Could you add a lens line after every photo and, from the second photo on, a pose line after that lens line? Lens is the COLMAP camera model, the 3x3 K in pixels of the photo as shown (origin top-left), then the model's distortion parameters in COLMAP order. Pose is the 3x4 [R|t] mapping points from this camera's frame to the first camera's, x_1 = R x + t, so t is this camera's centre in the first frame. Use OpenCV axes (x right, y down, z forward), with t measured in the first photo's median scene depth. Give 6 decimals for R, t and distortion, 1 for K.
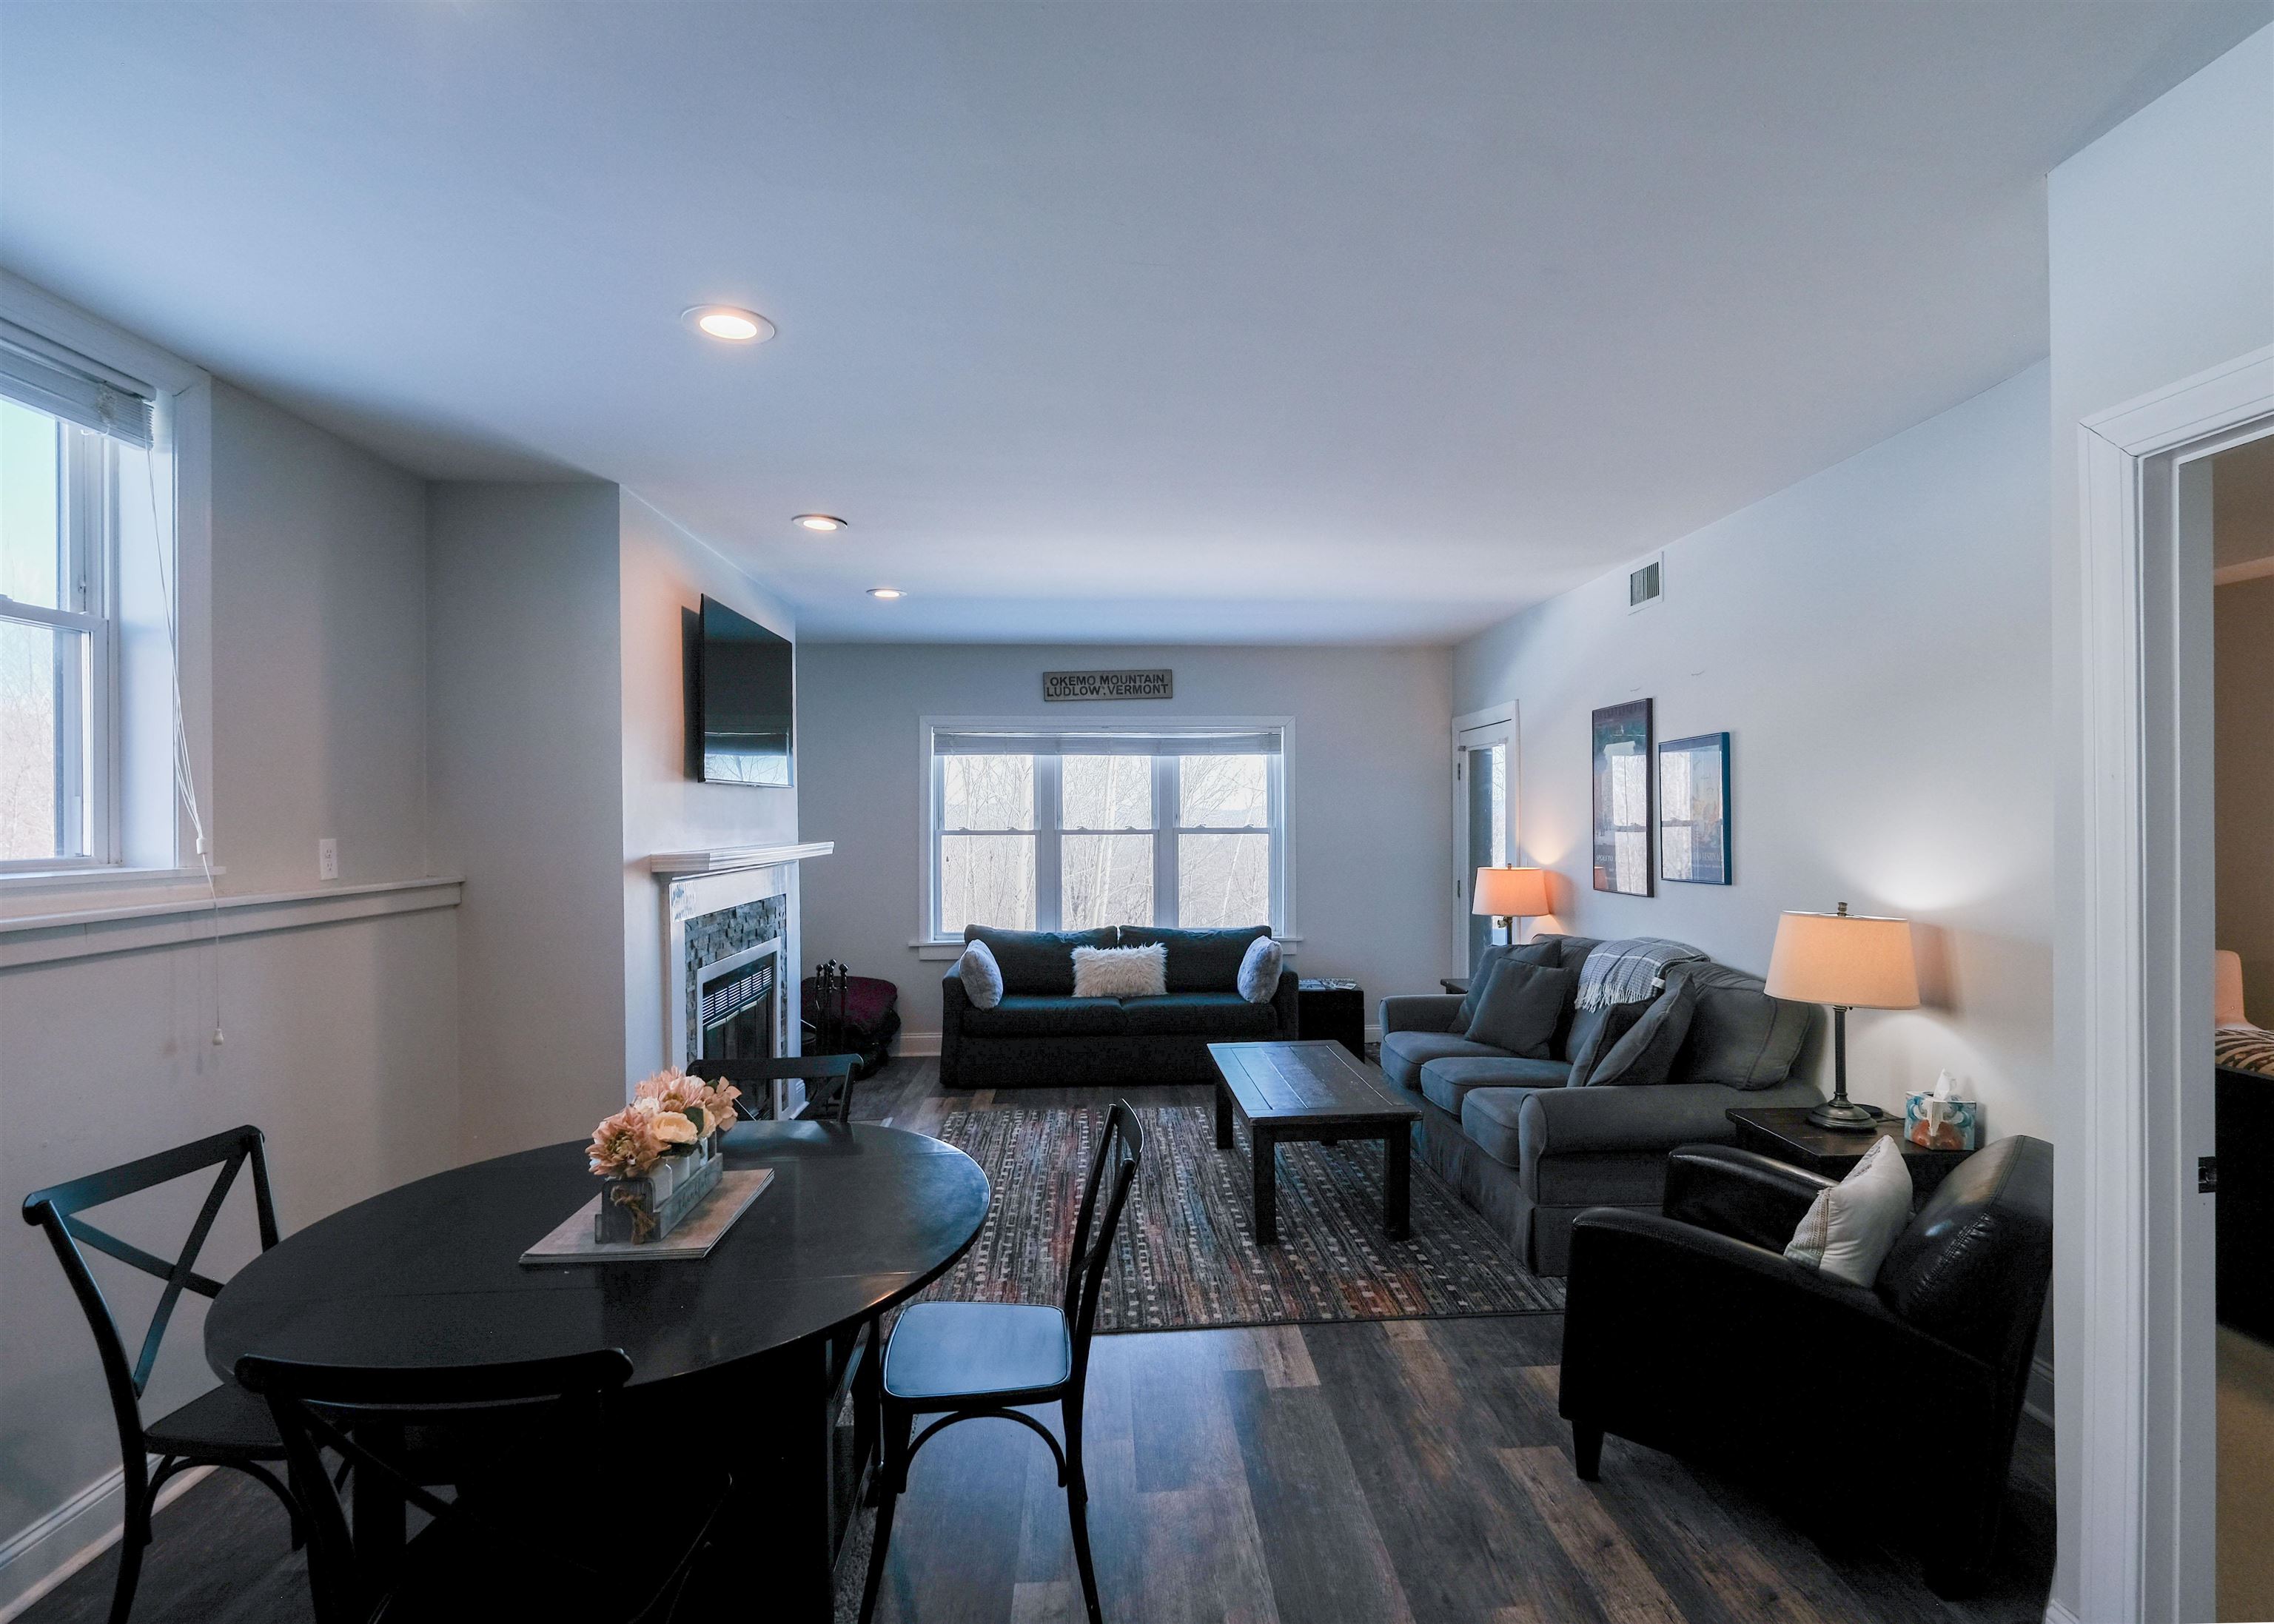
lens RADIAL K [[1097.1, 0, 1154.4], [0, 1097.1, 814.6], [0, 0, 1]] dist [-0.000565, 0.002355]
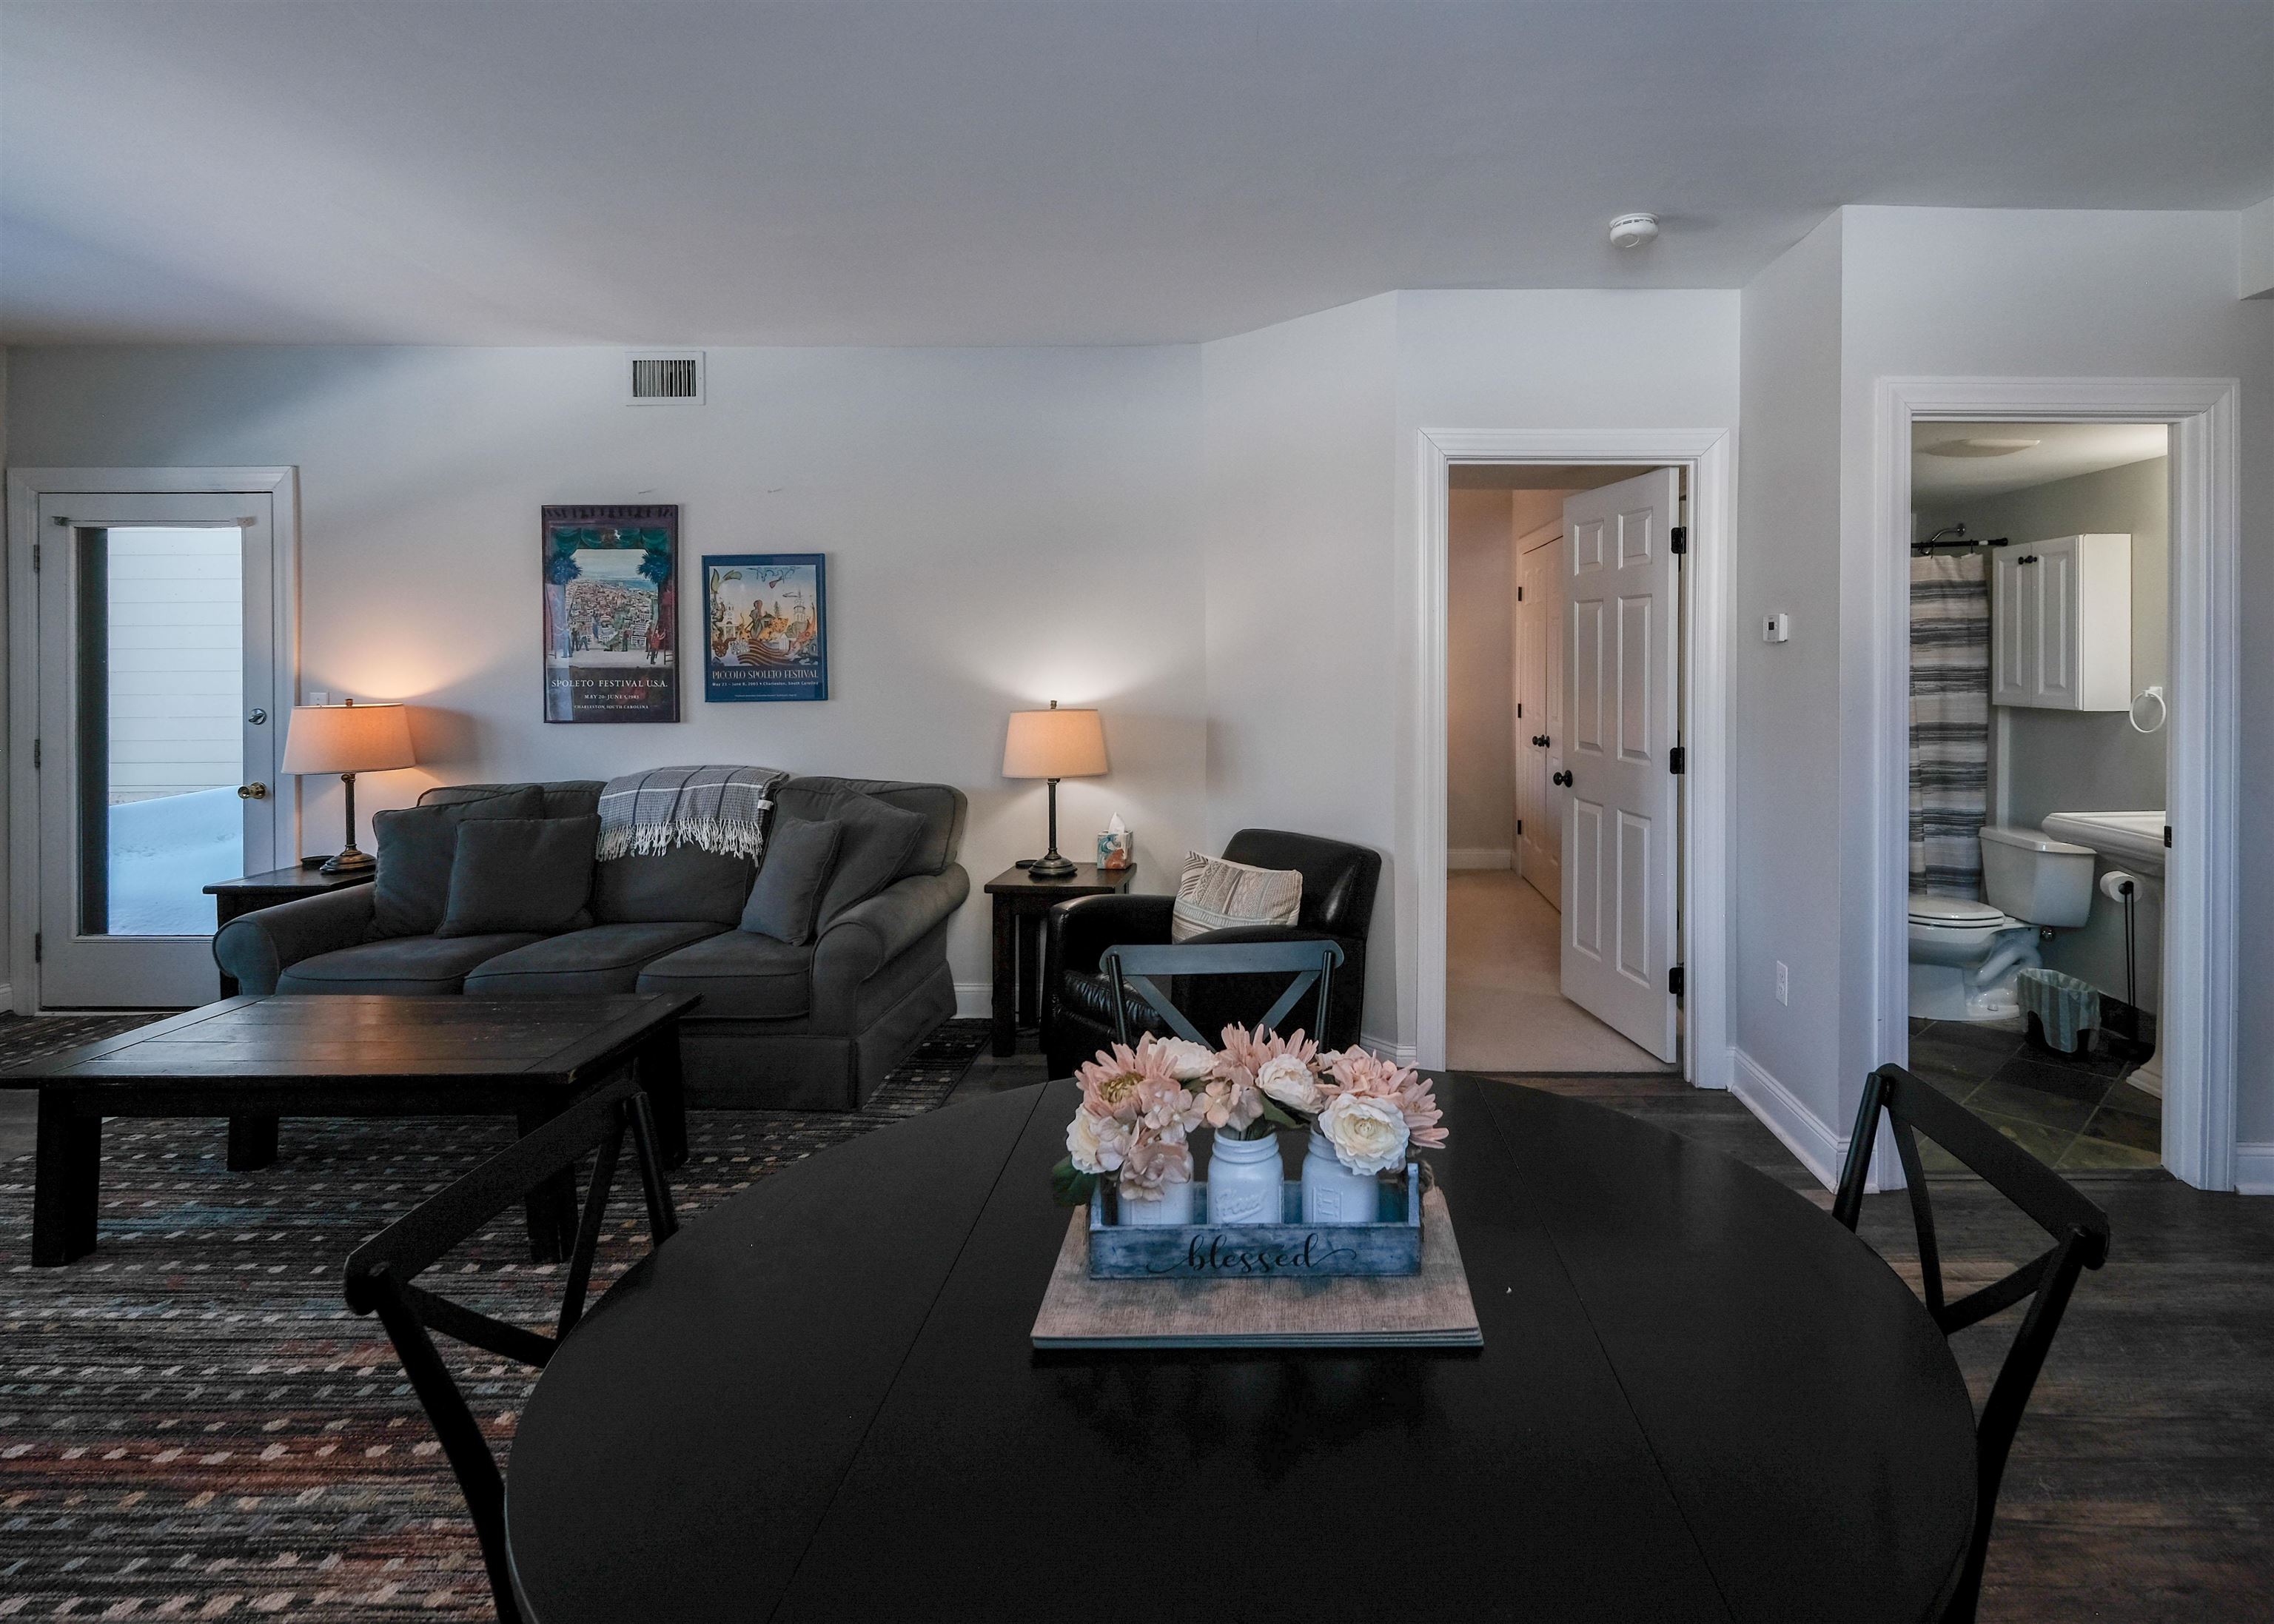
lens RADIAL K [[1141.6, 0, 1299.3], [0, 1141.6, 666.7], [0, 0, 1]] dist [-0.003001, -0.000215]
pose [[0.049005, 0.002790, 0.998795, -0.437768], [-0.003442, 0.999991, -0.002624, 0.026975], [-0.998793, -0.003310, 0.049014, 0.403256]]
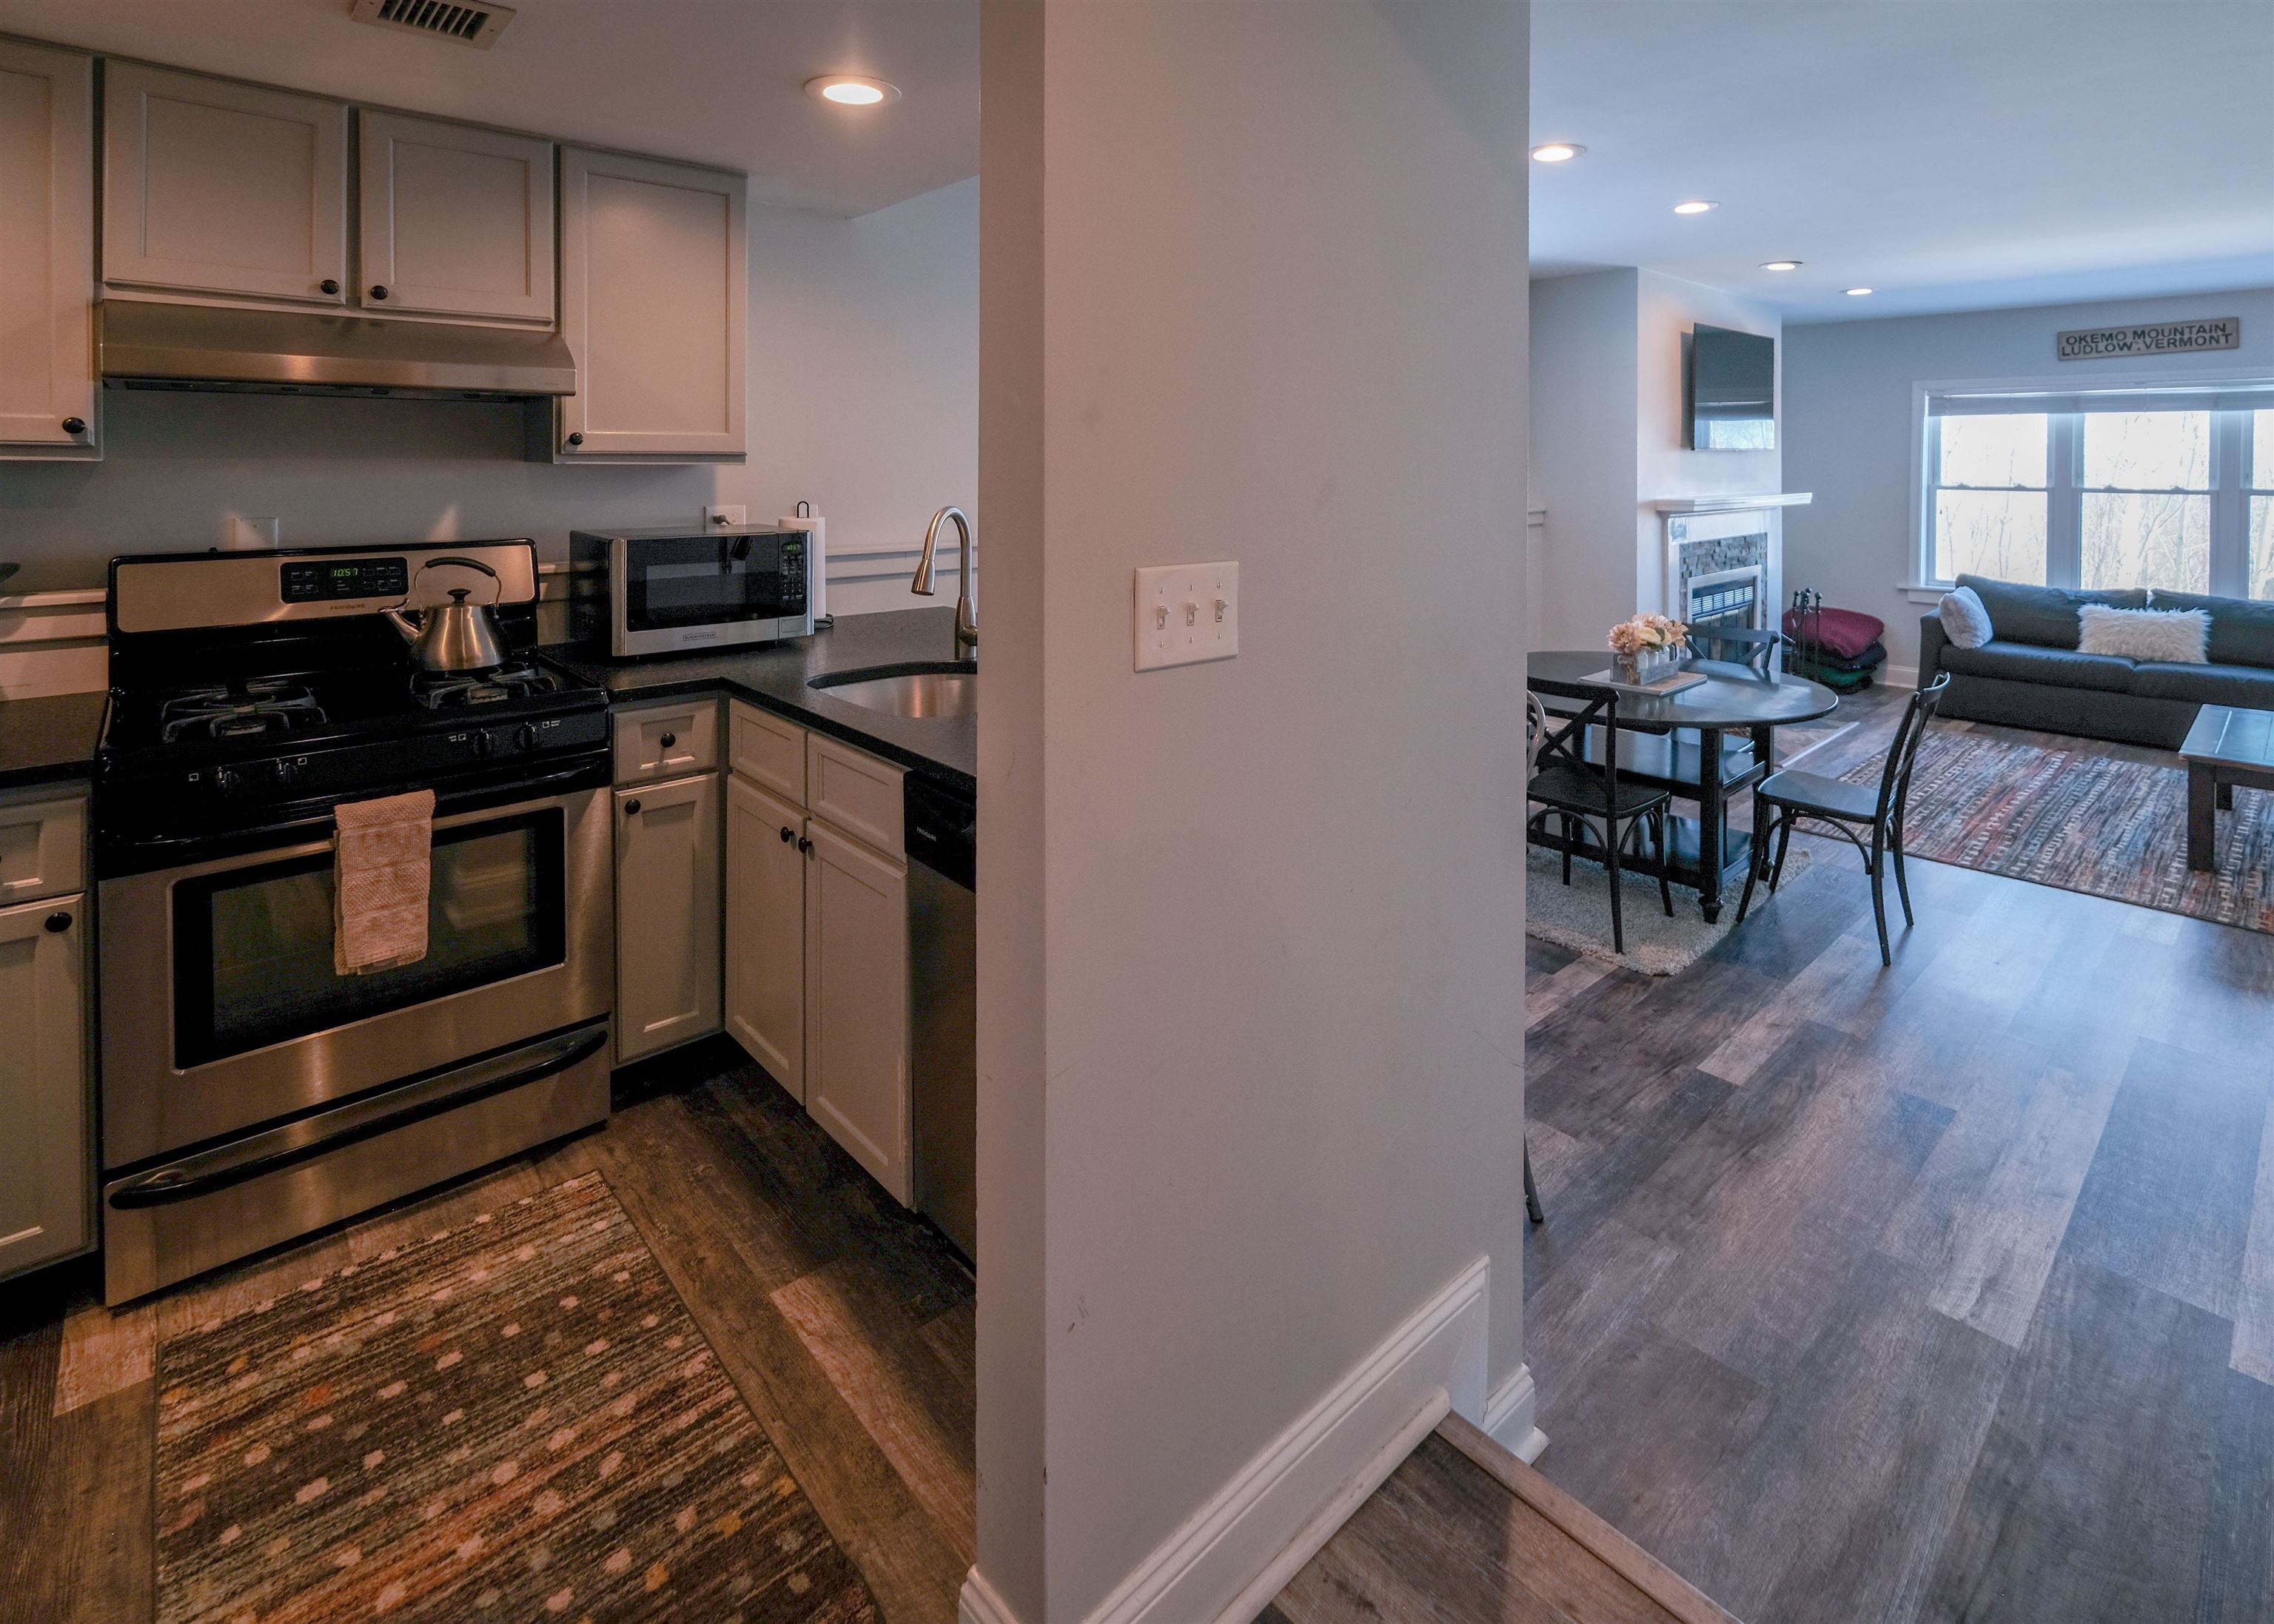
lens RADIAL K [[1097.1, 0, 1166.7], [0, 1097.1, 465.4], [0, 0, 1]] dist [-0.000565, 0.002355]
pose [[0.638631, 0.014185, -0.769383, 0.219220], [-0.006670, 0.999895, 0.012898, -0.019666], [0.769485, -0.003105, 0.638658, -0.391628]]
